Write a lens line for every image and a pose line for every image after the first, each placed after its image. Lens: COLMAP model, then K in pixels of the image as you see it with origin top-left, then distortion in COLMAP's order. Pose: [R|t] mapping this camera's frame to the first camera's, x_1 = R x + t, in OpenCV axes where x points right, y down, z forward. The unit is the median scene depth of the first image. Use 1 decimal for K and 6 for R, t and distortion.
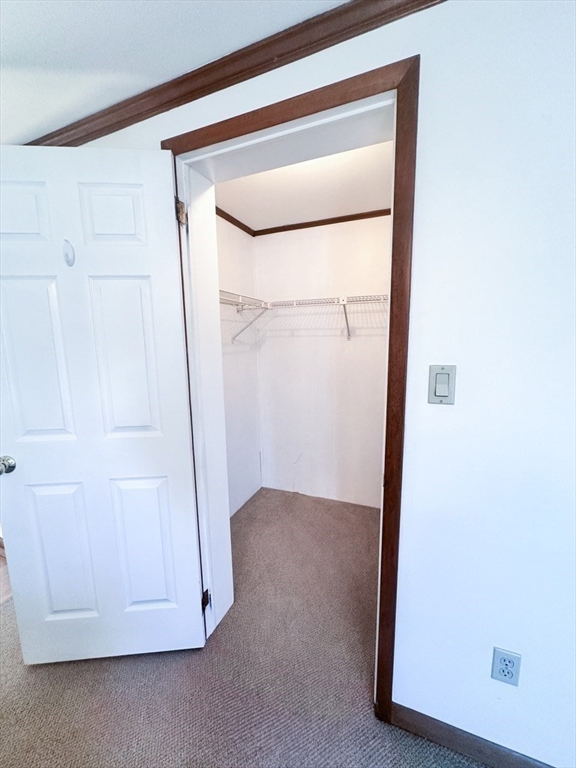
lens RADIAL K [[305.7, 0, 288.0], [0, 305.7, 384.0], [0, 0, 1]] dist [-0.000187, 0.000066]
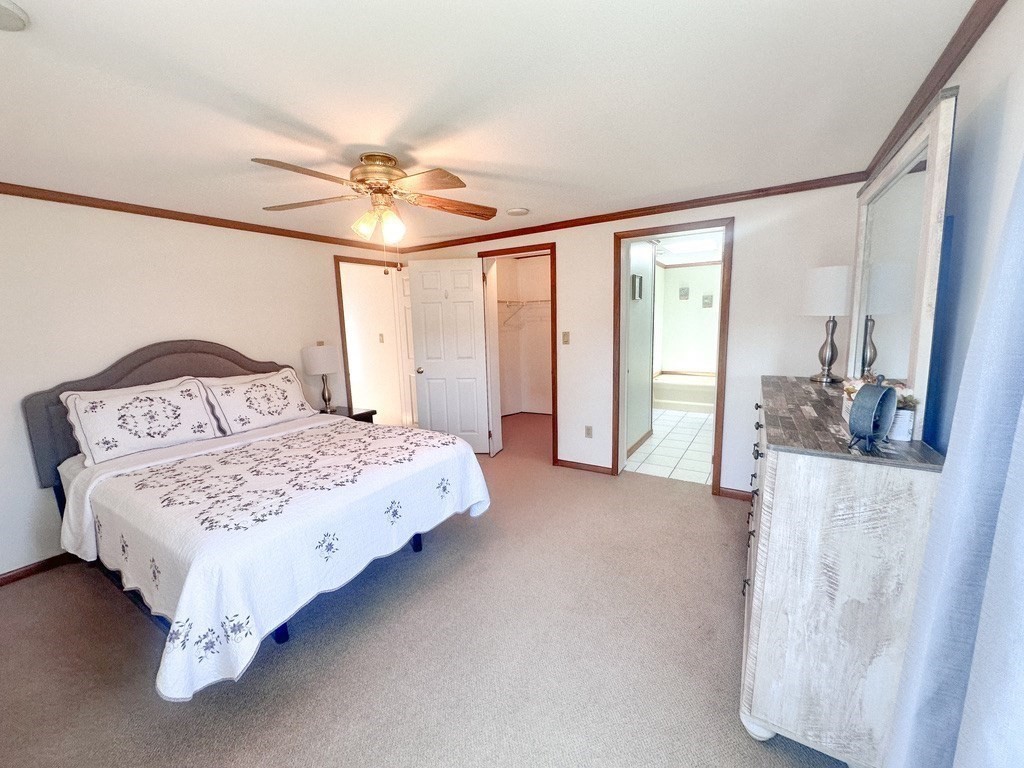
lens RADIAL K [[409.3, 0, 512.0], [0, 409.3, 384.0], [0, 0, 1]] dist [-0.004021, -0.000071]
pose [[0.984528, 0.016351, -0.174461, 0.549200], [-0.013973, 0.999792, 0.014855, 0.334107], [0.174668, -0.012187, 0.984552, -2.584590]]
